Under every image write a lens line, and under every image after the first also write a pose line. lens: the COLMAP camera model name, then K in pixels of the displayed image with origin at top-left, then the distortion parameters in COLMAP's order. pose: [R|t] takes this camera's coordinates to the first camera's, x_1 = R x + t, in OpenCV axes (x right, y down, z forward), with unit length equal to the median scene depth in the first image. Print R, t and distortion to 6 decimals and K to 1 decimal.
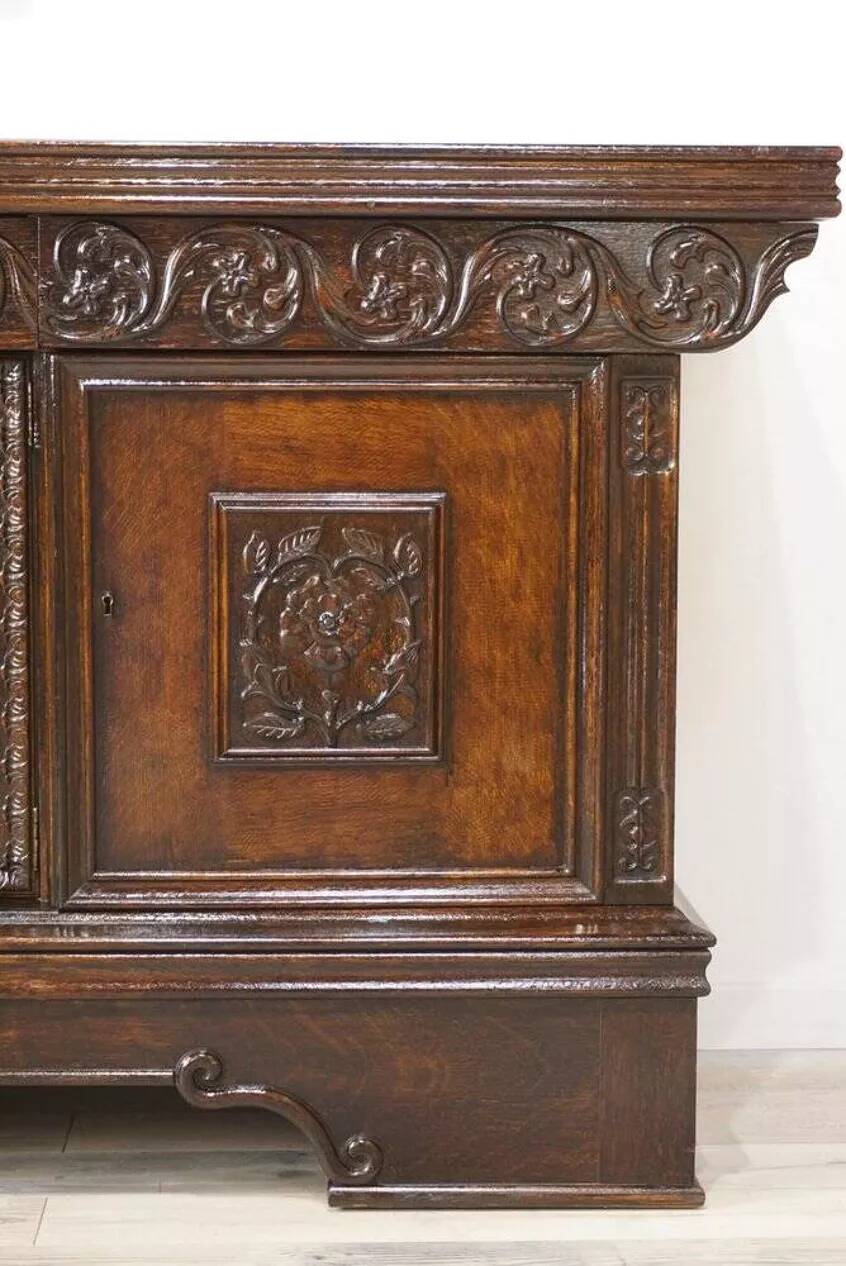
lens RADIAL K [[3004.0, 0, 475.1], [0, 3004.0, 698.4], [0, 0, 1]] dist [0.102597, 0.000000]
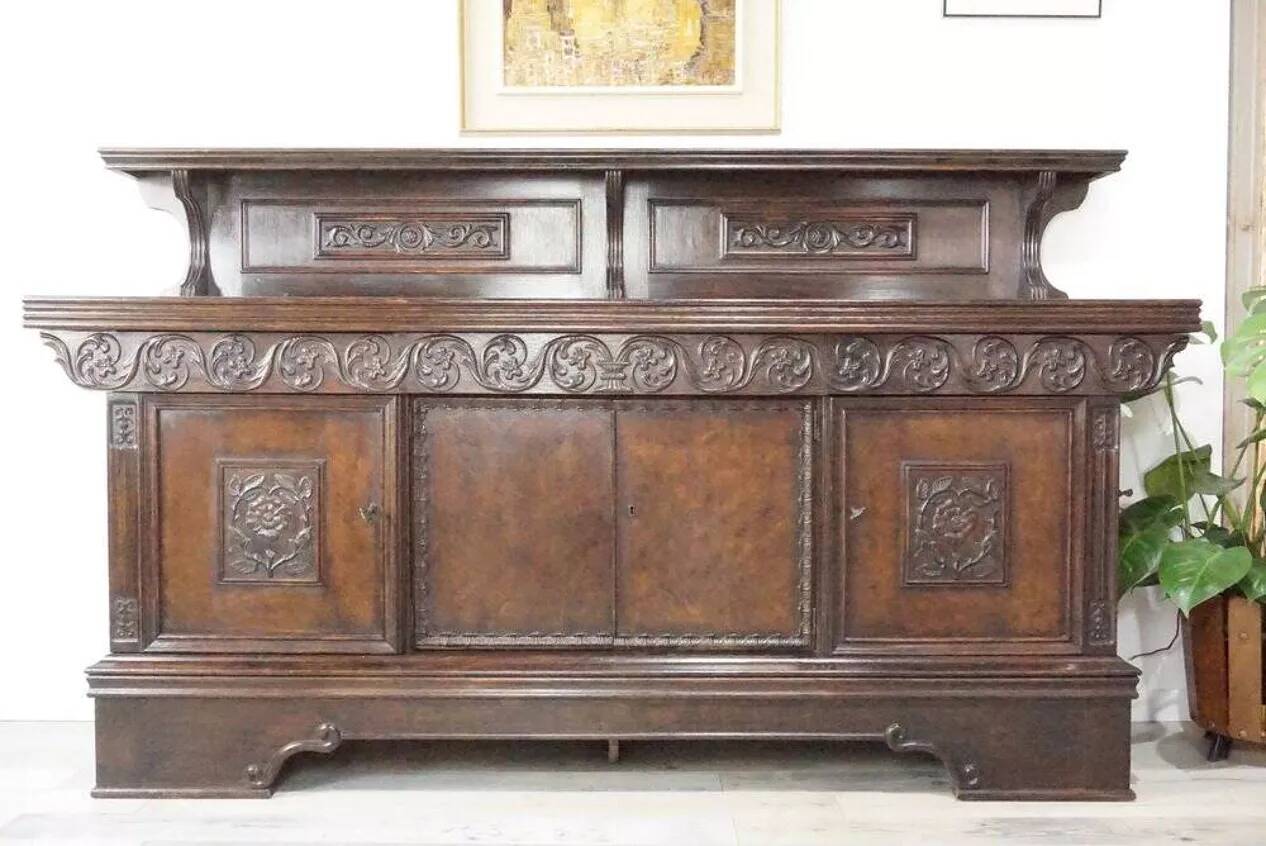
lens RADIAL K [[1409.6, 0, 633.5], [0, 1409.6, 463.8], [0, 0, 1]] dist [-0.024830, 0.000000]
pose [[0.998503, -0.002768, -0.054619, -0.221071], [-0.000849, 0.997814, -0.066075, 0.000274], [0.054683, 0.066023, 0.996319, -0.009879]]
